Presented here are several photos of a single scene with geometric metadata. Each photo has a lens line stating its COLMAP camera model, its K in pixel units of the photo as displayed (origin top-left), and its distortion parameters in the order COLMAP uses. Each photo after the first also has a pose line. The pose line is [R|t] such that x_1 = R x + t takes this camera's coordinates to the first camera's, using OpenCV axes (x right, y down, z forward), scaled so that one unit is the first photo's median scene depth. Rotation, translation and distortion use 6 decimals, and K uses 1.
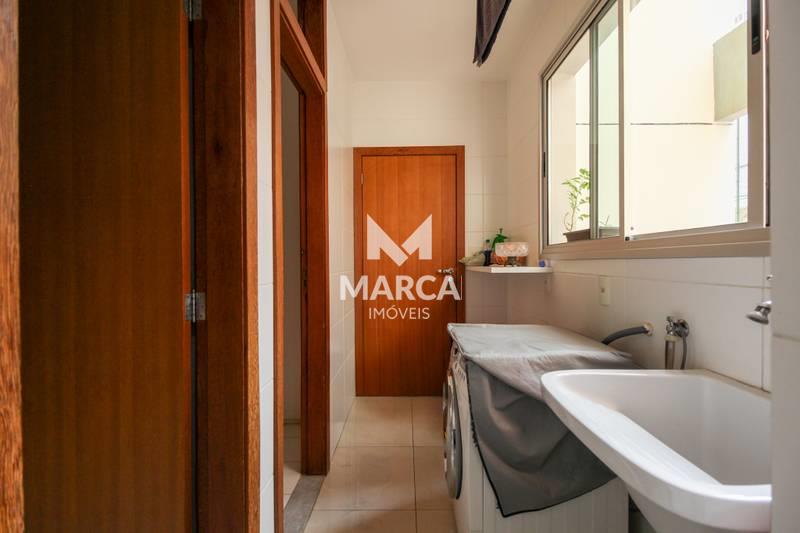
lens RADIAL K [[371.2, 0, 400.1], [0, 371.2, 264.5], [0, 0, 1]] dist [0.008971, -0.001087]
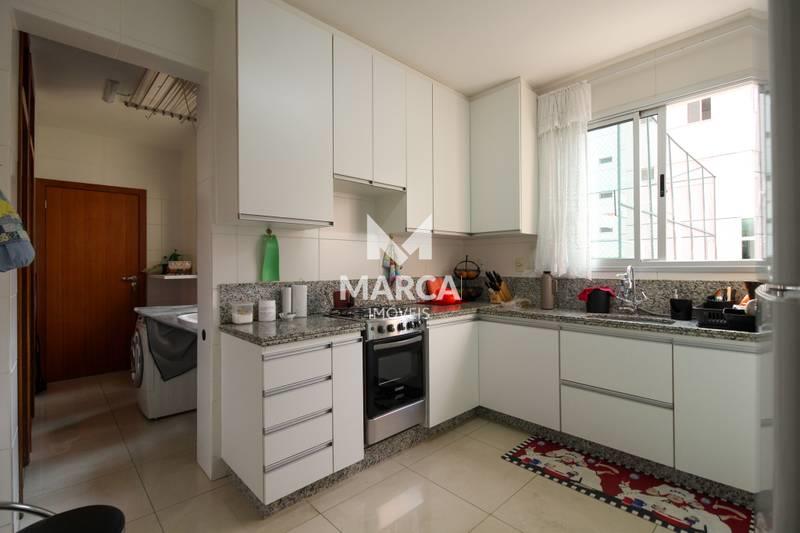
lens RADIAL K [[371.2, 0, 401.9], [0, 371.2, 264.3], [0, 0, 1]] dist [0.008971, -0.001087]
pose [[0.717301, 0.004204, 0.696751, -0.146692], [0.004598, 0.999931, -0.010767, -0.019307], [-0.696748, 0.010927, 0.717232, -0.876755]]
